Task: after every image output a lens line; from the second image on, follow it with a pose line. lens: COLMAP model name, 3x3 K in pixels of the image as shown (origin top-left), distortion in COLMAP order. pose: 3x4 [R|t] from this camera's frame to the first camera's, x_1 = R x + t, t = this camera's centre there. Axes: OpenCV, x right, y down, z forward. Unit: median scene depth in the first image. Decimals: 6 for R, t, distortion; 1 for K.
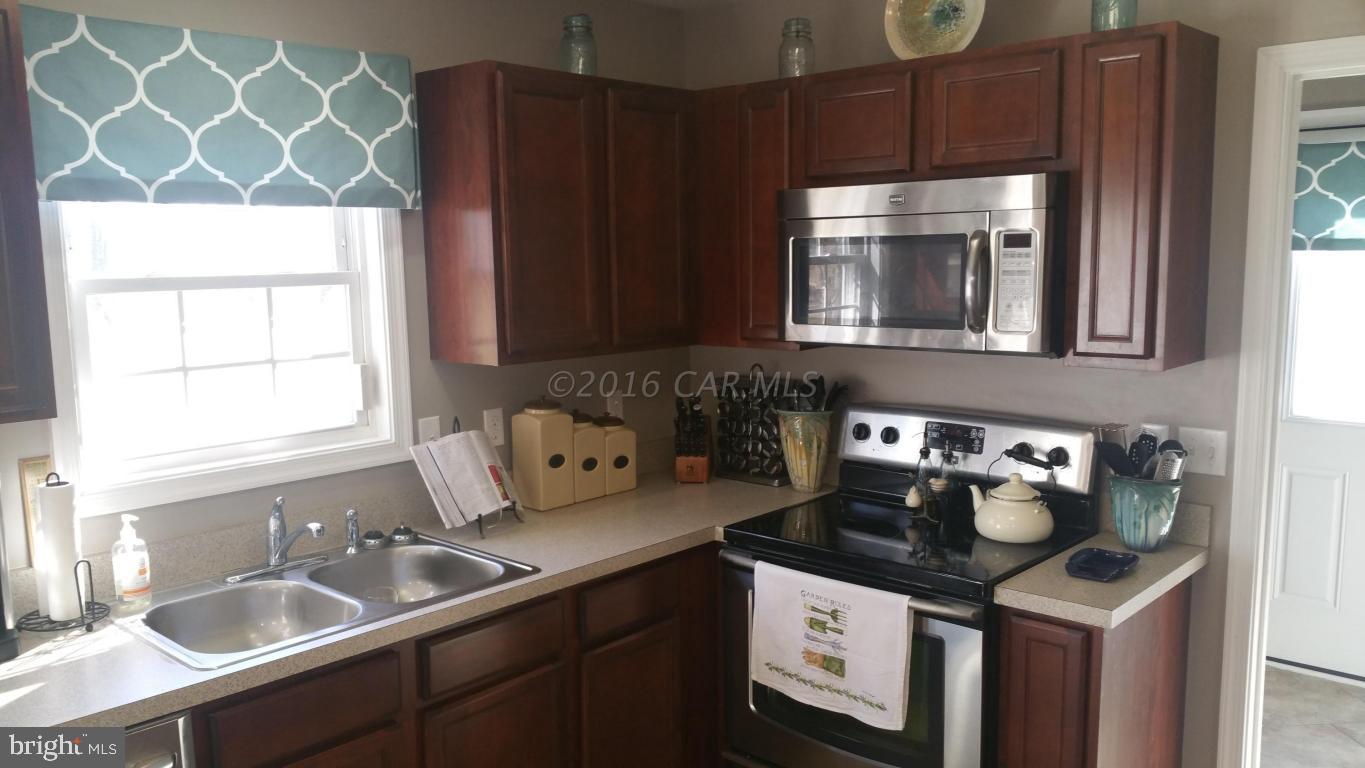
lens RADIAL K [[1098.5, 0, 658.1], [0, 1098.5, 412.9], [0, 0, 1]] dist [0.121121, -0.216602]
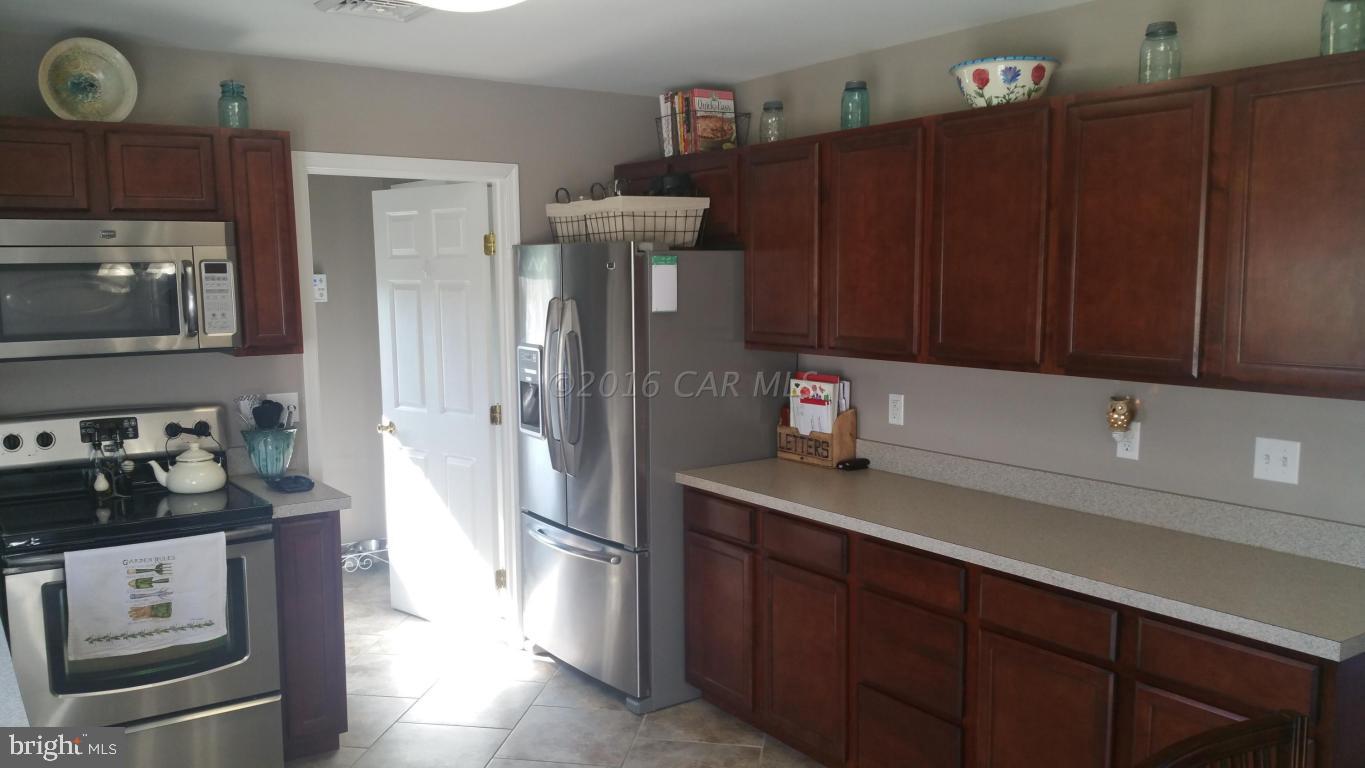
lens RADIAL K [[1098.5, 0, 669.2], [0, 1098.5, 405.3], [0, 0, 1]] dist [0.121121, -0.216602]
pose [[0.214298, -0.109499, 0.970611, -0.867772], [0.150557, 0.985524, 0.077940, -0.007913], [-0.965095, 0.129430, 0.227682, 0.138904]]
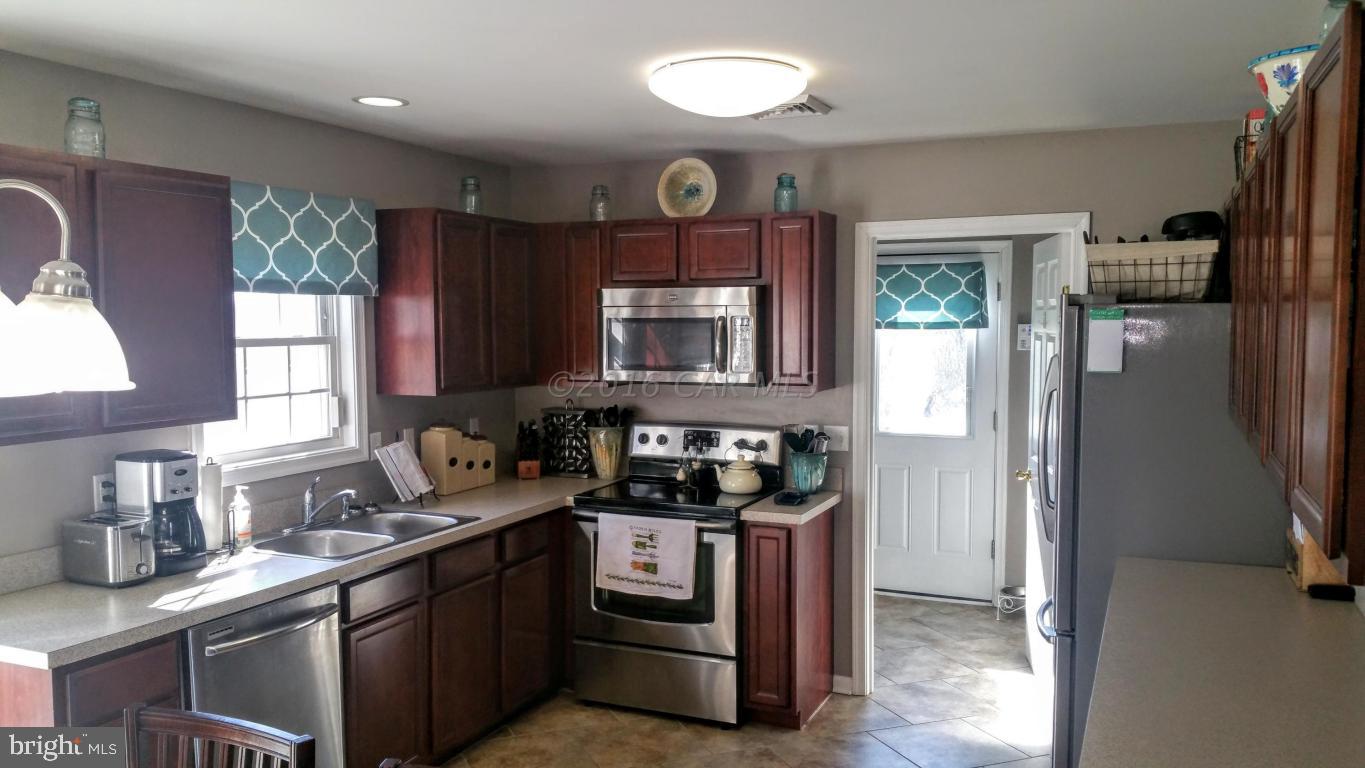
lens RADIAL K [[1098.5, 0, 650.6], [0, 1098.5, 406.2], [0, 0, 1]] dist [0.121121, -0.216602]
pose [[0.949383, -0.012175, 0.313884, -0.357203], [0.034616, 0.997218, -0.066021, 0.088566], [-0.312207, 0.073545, 0.947163, -0.601155]]
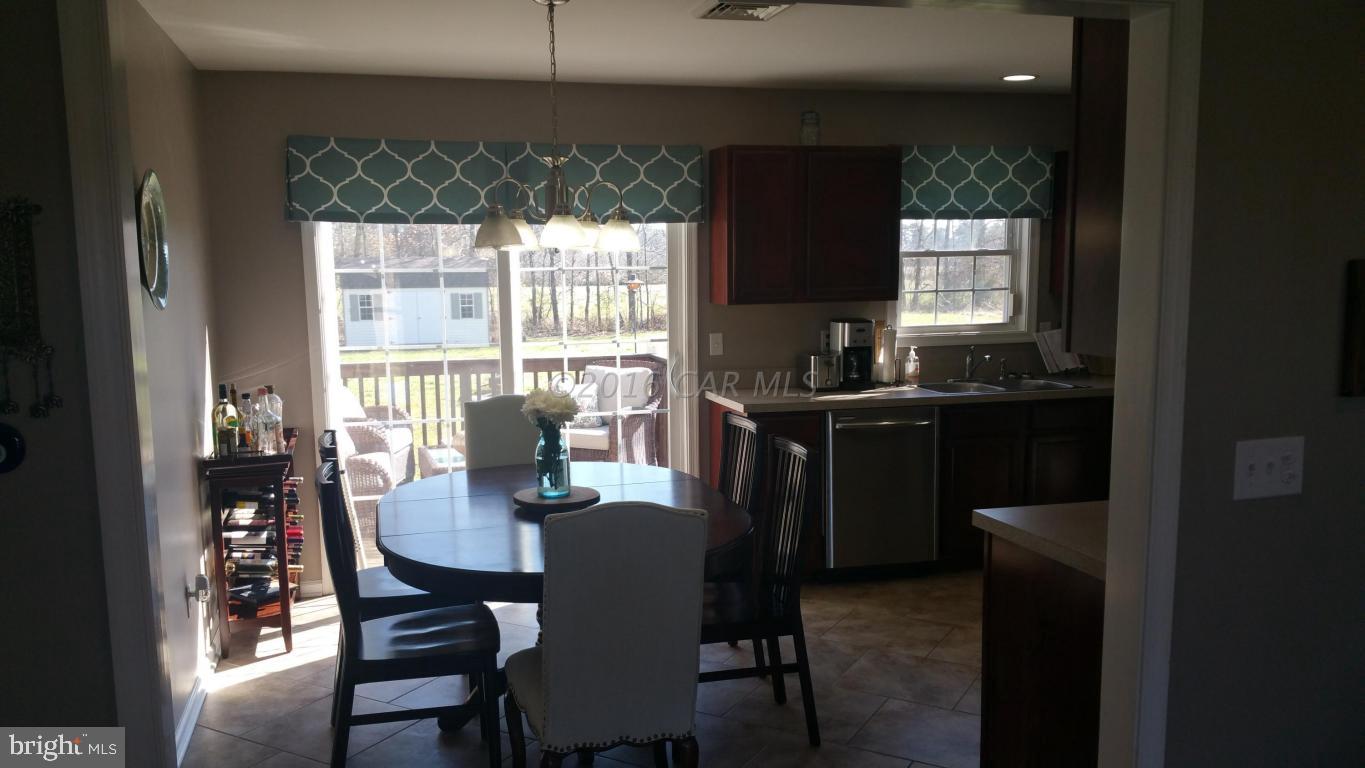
lens RADIAL K [[1098.5, 0, 665.3], [0, 1098.5, 420.4], [0, 0, 1]] dist [0.121121, -0.216602]
pose [[0.844632, 0.081658, -0.529082, 0.320636], [-0.080124, 0.996449, 0.025880, 0.203539], [0.529317, 0.020533, 0.848176, -1.180793]]
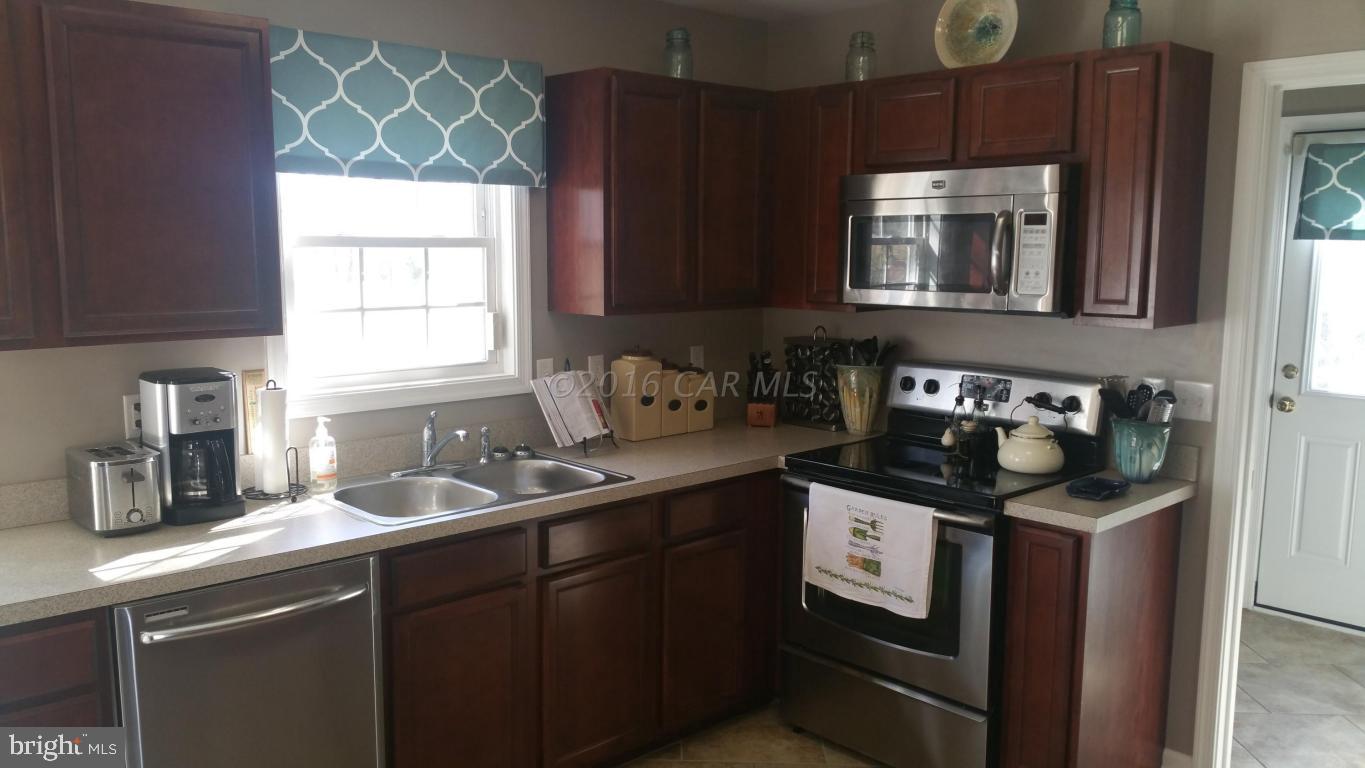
lens RADIAL K [[1098.5, 0, 653.5], [0, 1098.5, 399.8], [0, 0, 1]] dist [0.121121, -0.216602]
pose [[0.996682, 0.031639, -0.074994, 0.004606], [-0.031928, 0.999487, -0.002655, 0.053661], [0.074872, 0.005040, 0.997180, -0.222727]]
